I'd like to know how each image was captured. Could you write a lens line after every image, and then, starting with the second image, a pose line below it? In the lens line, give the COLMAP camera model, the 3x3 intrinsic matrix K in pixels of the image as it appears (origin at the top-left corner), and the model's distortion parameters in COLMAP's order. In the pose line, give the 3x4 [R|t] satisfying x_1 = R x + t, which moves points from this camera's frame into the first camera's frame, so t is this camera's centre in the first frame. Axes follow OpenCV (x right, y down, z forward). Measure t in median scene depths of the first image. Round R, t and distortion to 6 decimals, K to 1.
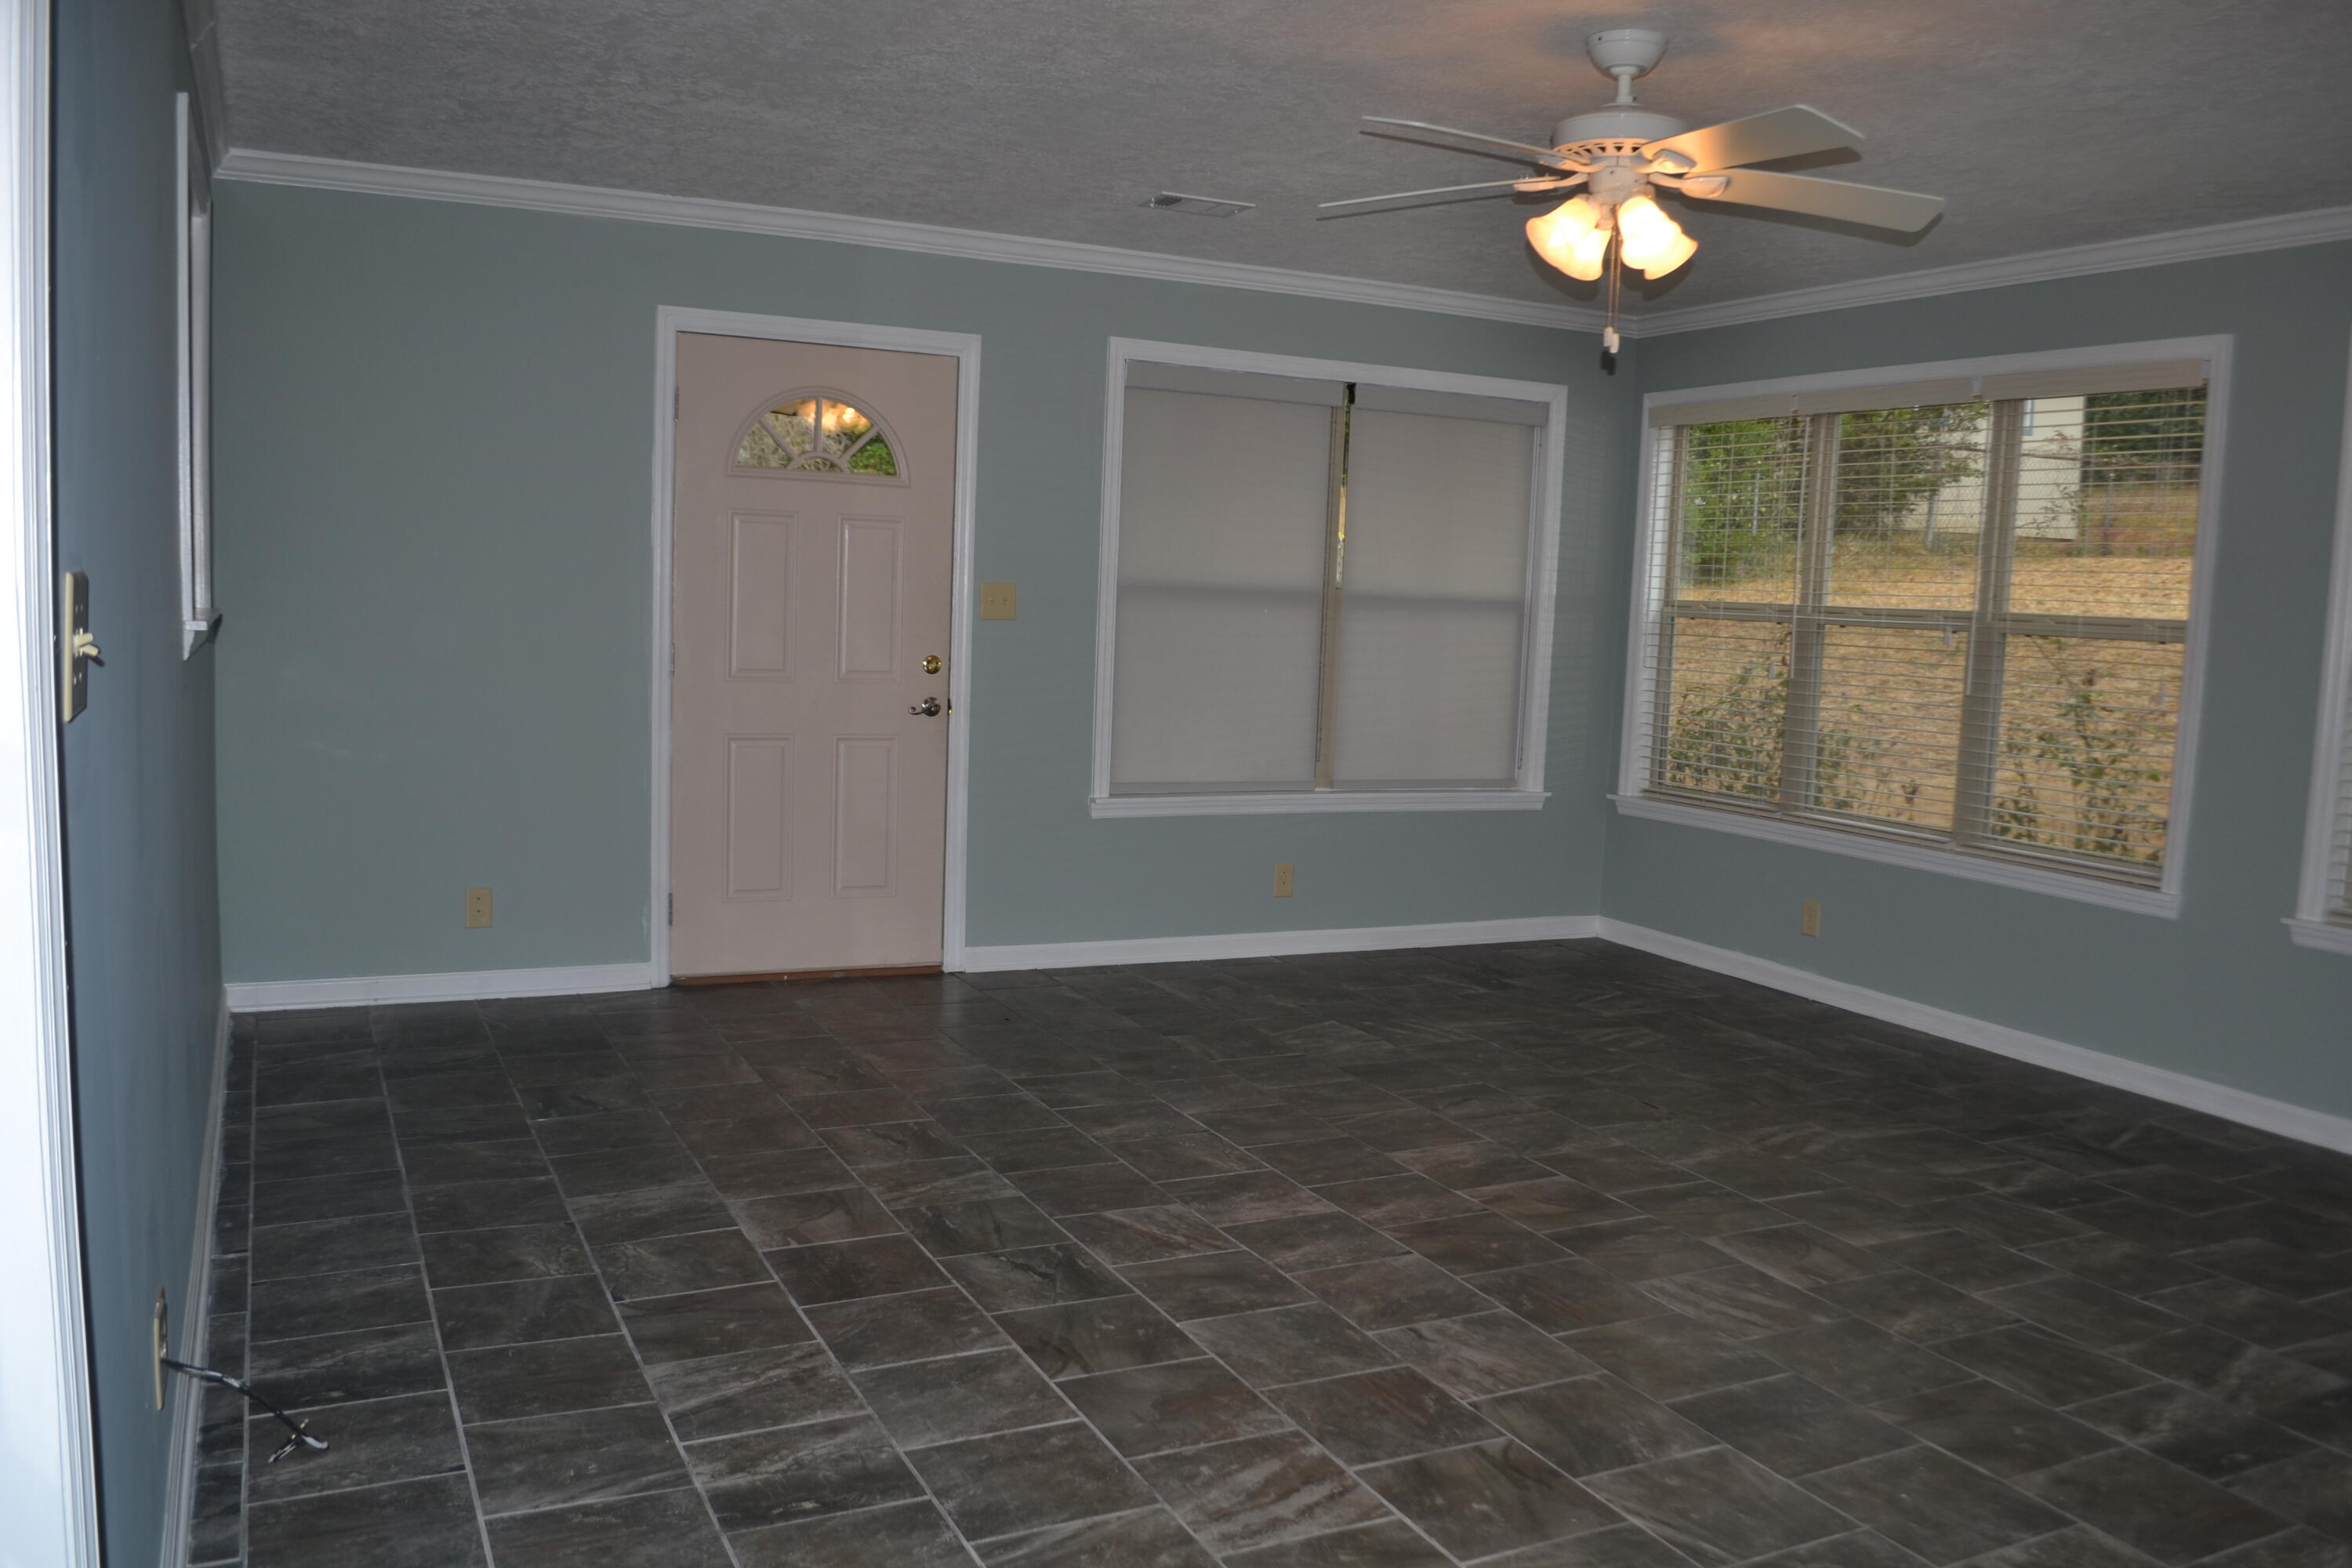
lens RADIAL K [[1887.1, 0, 1210.7], [0, 1887.1, 825.2], [0, 0, 1]] dist [-0.077484, 0.002471]
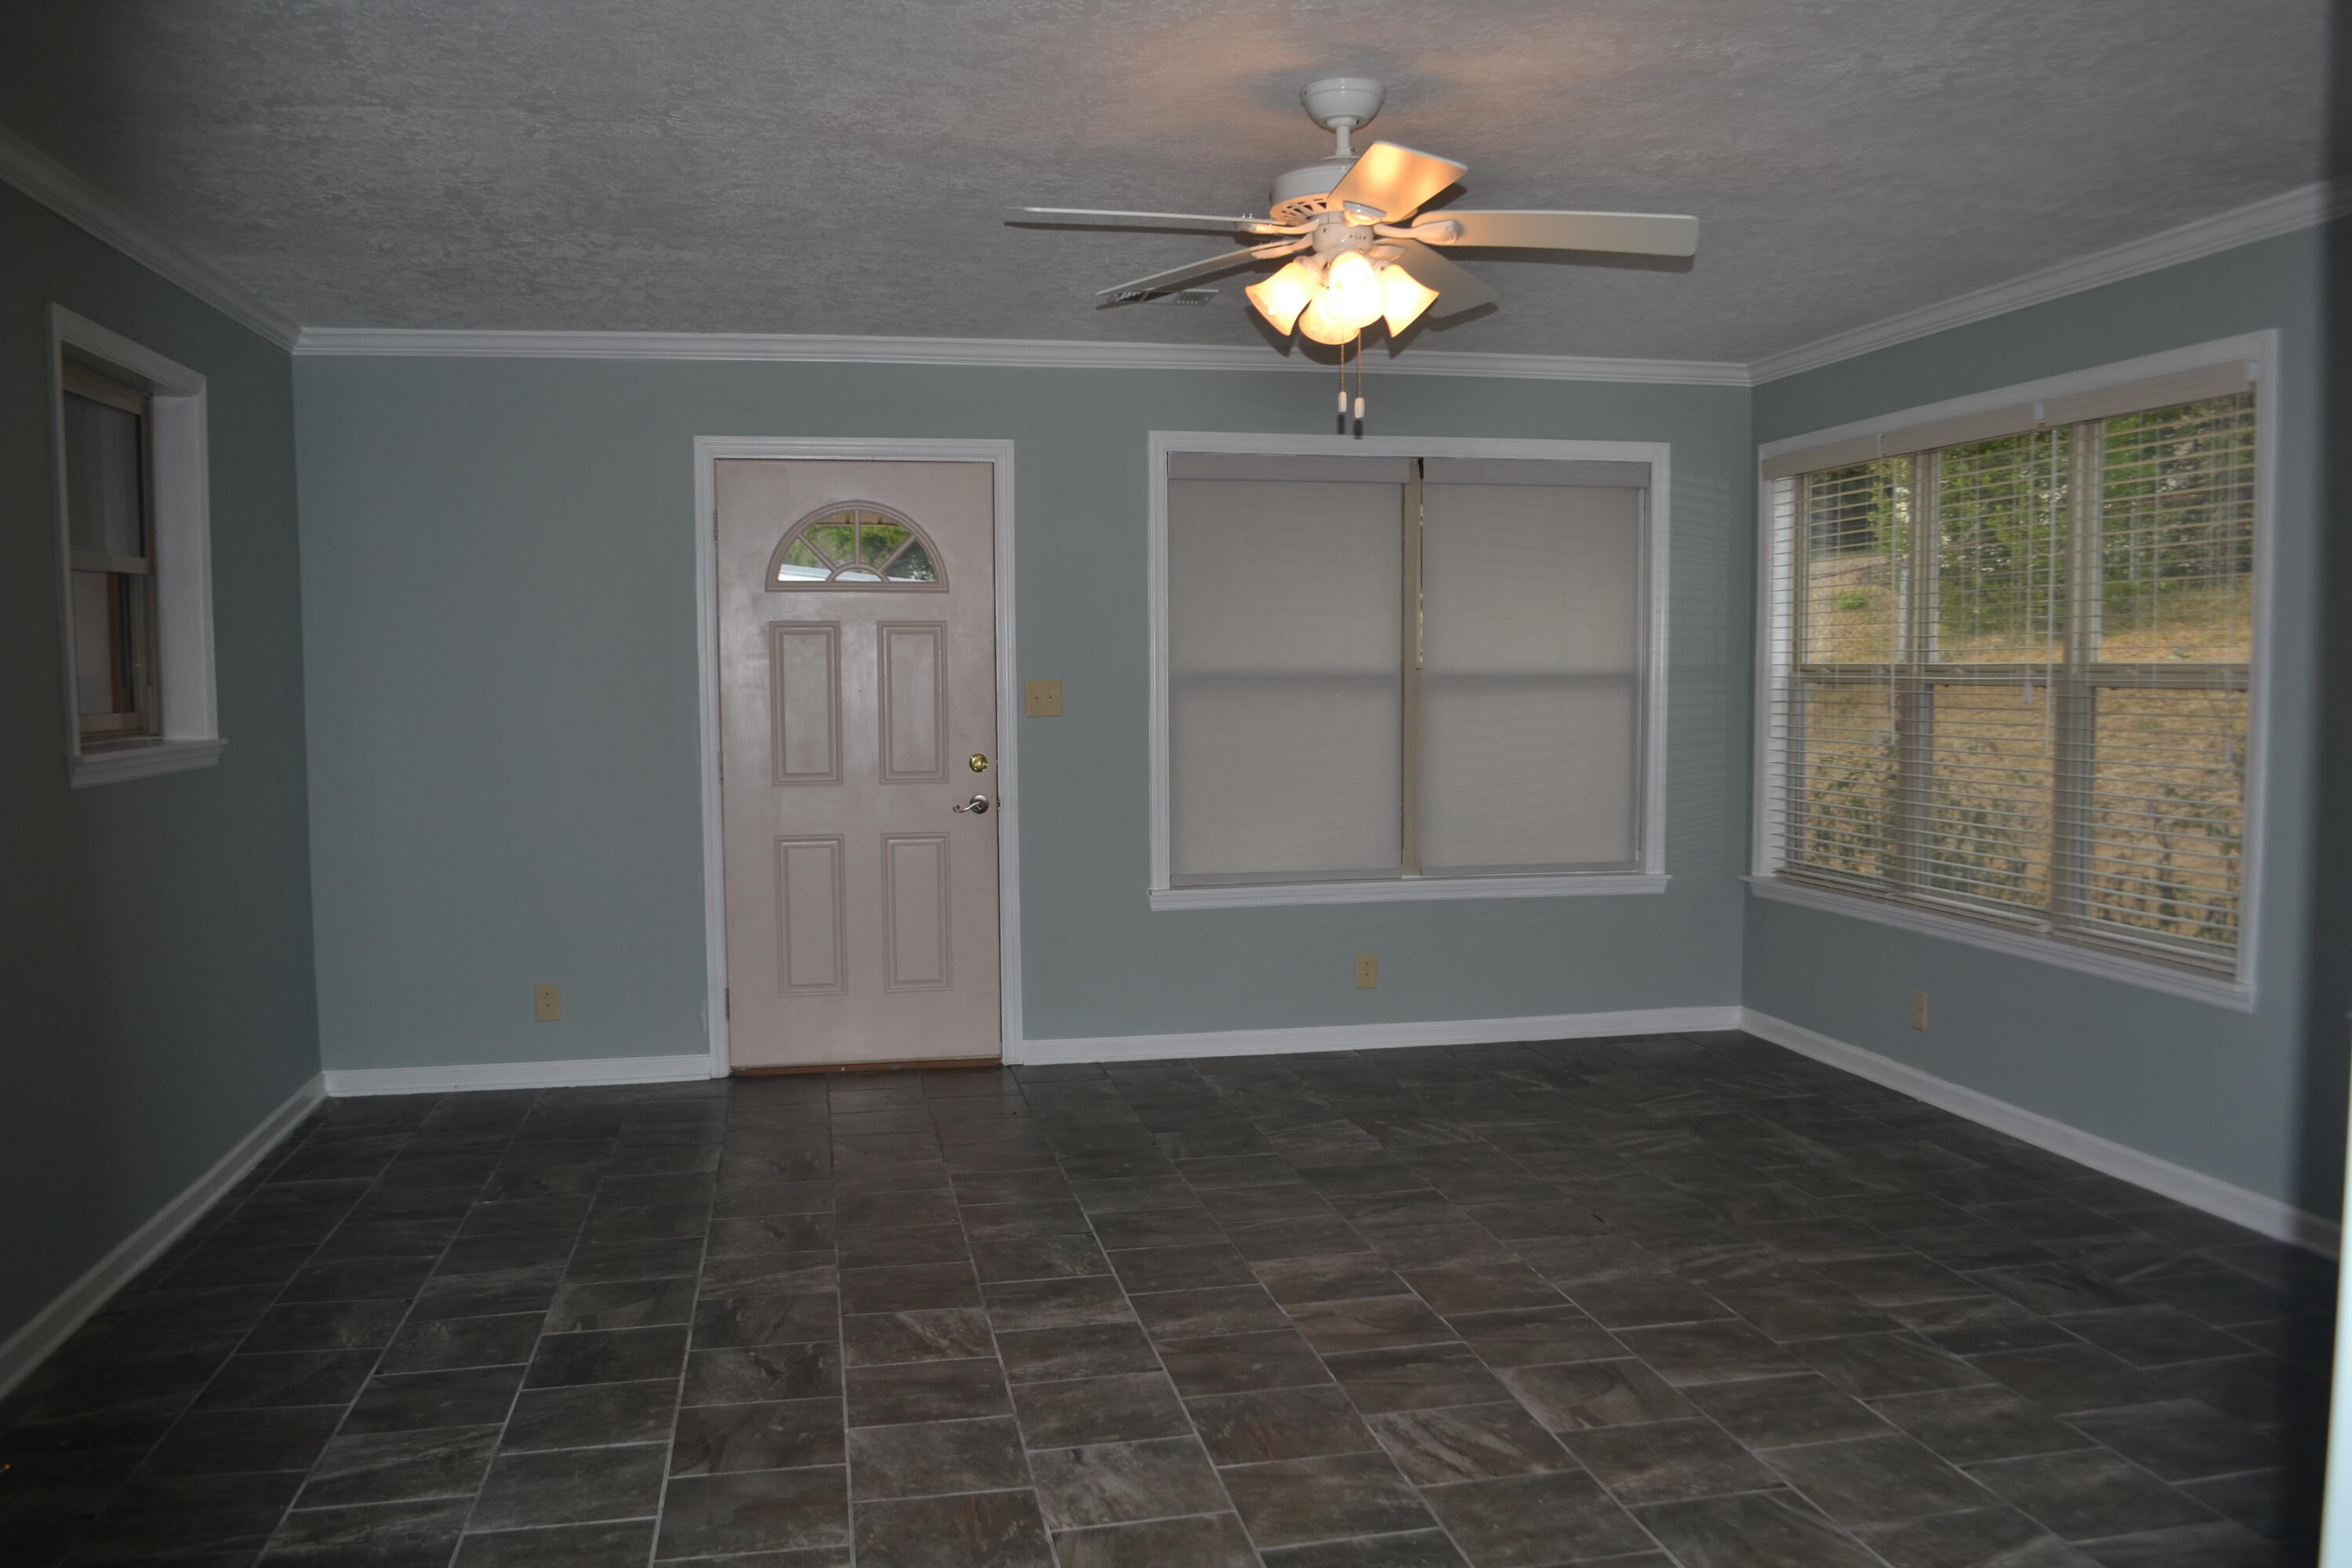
lens RADIAL K [[1887.1, 0, 1210.7], [0, 1887.1, 825.2], [0, 0, 1]] dist [-0.077484, 0.002471]
pose [[0.967200, -0.025141, -0.252770, 0.309340], [0.013962, 0.998847, -0.045924, -0.003758], [0.253633, 0.040888, 0.966436, 0.060443]]
